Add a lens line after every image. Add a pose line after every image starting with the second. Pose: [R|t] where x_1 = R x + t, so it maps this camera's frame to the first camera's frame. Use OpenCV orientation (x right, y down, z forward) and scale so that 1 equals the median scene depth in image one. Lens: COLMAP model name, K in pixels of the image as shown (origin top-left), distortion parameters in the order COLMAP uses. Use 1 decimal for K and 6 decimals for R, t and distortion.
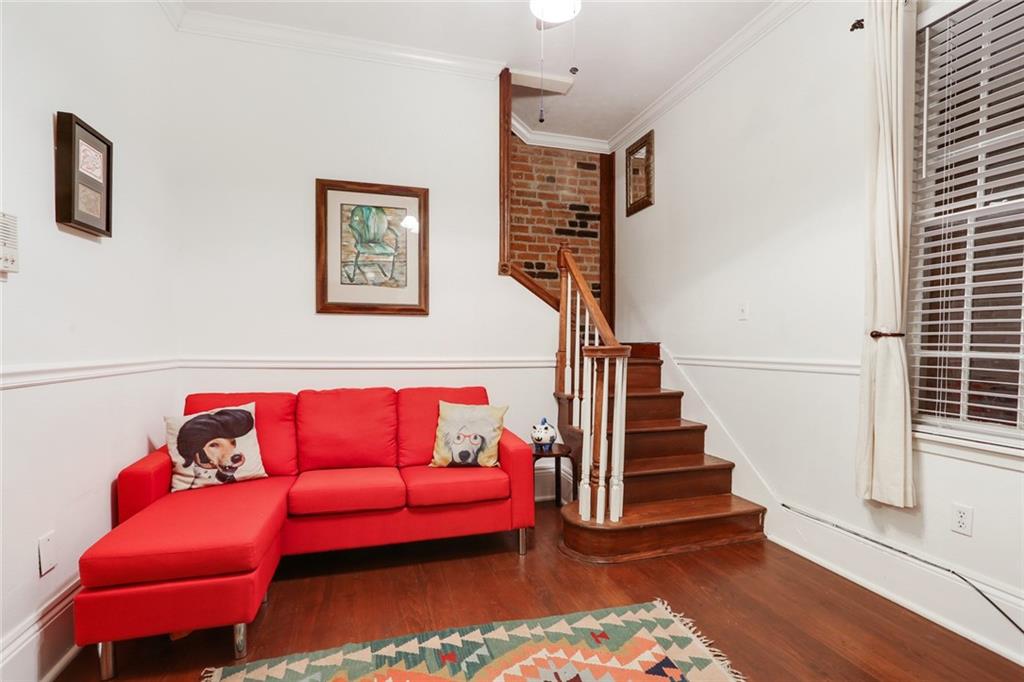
lens RADIAL K [[493.1, 0, 515.3], [0, 493.1, 343.2], [0, 0, 1]] dist [-0.006539, 0.000177]
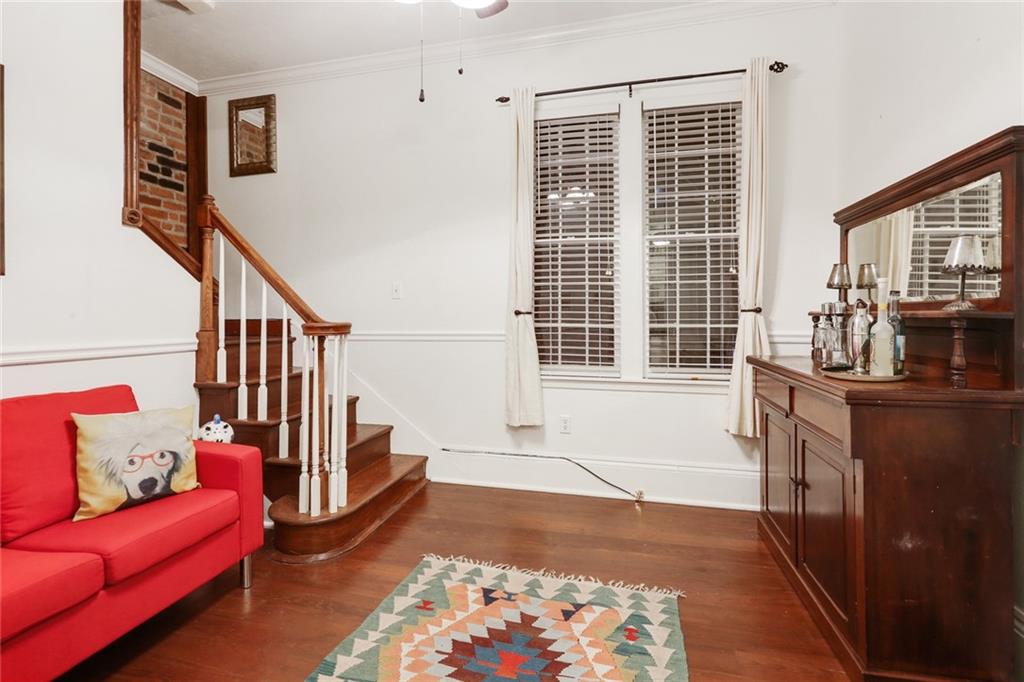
lens RADIAL K [[493.1, 0, 504.0], [0, 493.1, 295.8], [0, 0, 1]] dist [-0.006539, 0.000177]
pose [[0.511812, 0.033390, 0.858448, -0.444937], [0.005758, 0.999089, -0.042293, -0.004684], [-0.859078, 0.026588, 0.511154, 0.216015]]
